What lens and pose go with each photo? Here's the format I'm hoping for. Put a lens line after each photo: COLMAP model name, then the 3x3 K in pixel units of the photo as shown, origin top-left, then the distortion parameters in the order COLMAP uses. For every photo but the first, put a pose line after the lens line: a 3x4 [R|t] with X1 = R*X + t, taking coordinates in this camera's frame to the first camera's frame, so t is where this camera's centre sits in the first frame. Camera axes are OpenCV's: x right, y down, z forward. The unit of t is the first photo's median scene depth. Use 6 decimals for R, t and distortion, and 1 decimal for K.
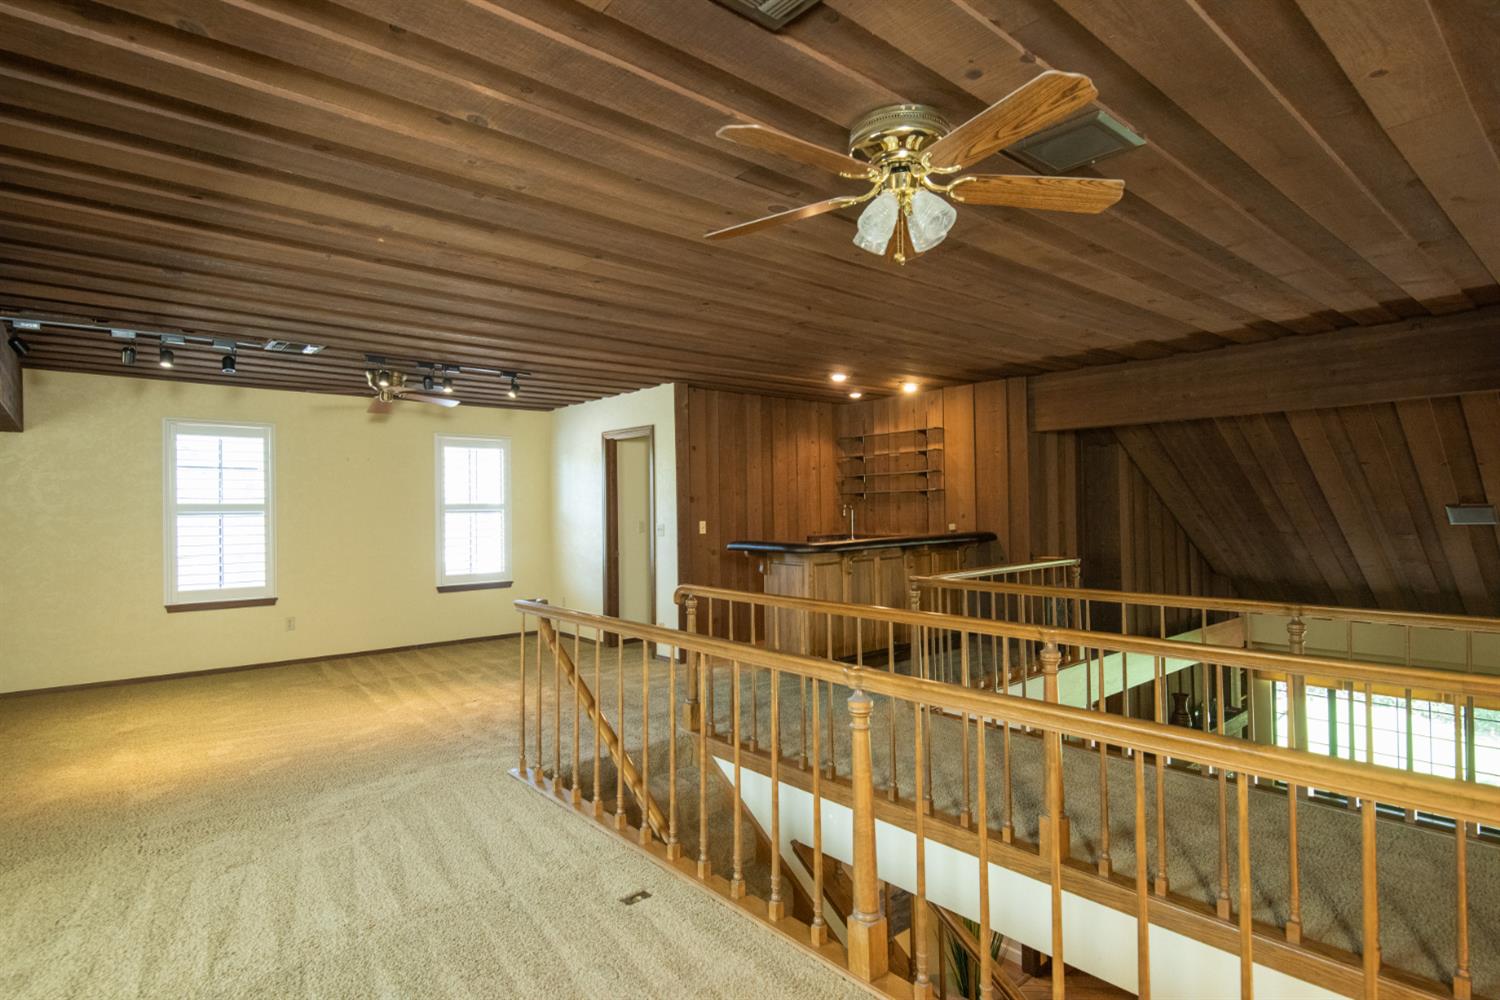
lens RADIAL K [[782.4, 0, 749.6], [0, 782.4, 499.9], [0, 0, 1]] dist [0.012875, -0.006982]
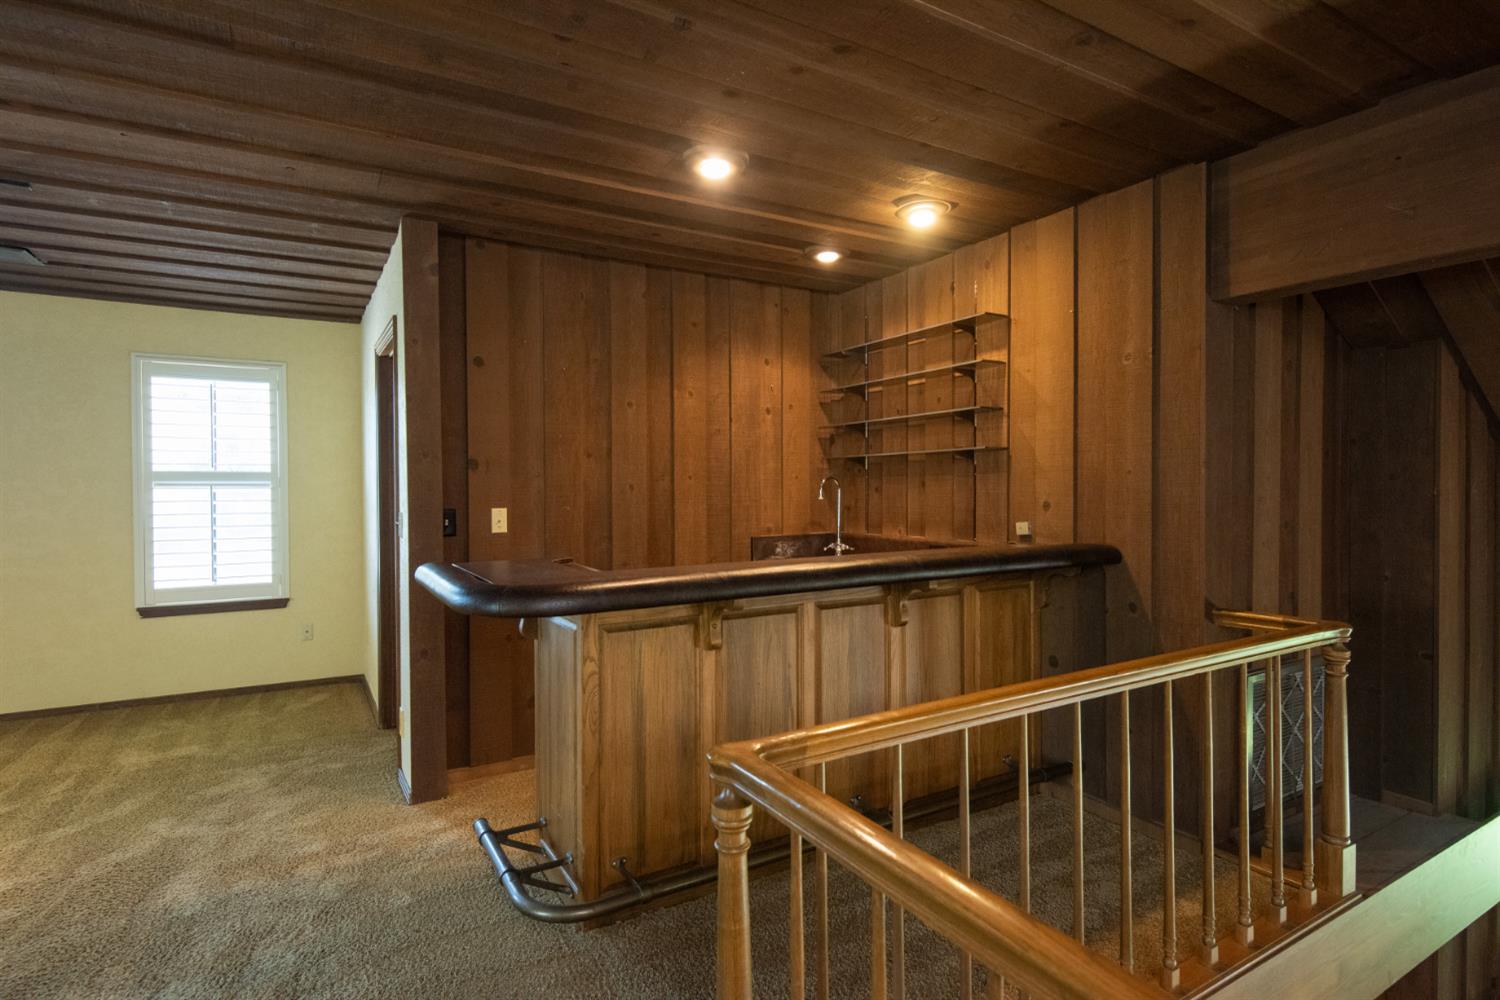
lens RADIAL K [[782.4, 0, 753.3], [0, 782.4, 494.8], [0, 0, 1]] dist [0.012875, -0.006982]
pose [[0.983305, 0.013754, -0.181444, 0.178303], [-0.010200, 0.999738, 0.020505, 0.006333], [0.181678, -0.018312, 0.983187, 0.498238]]
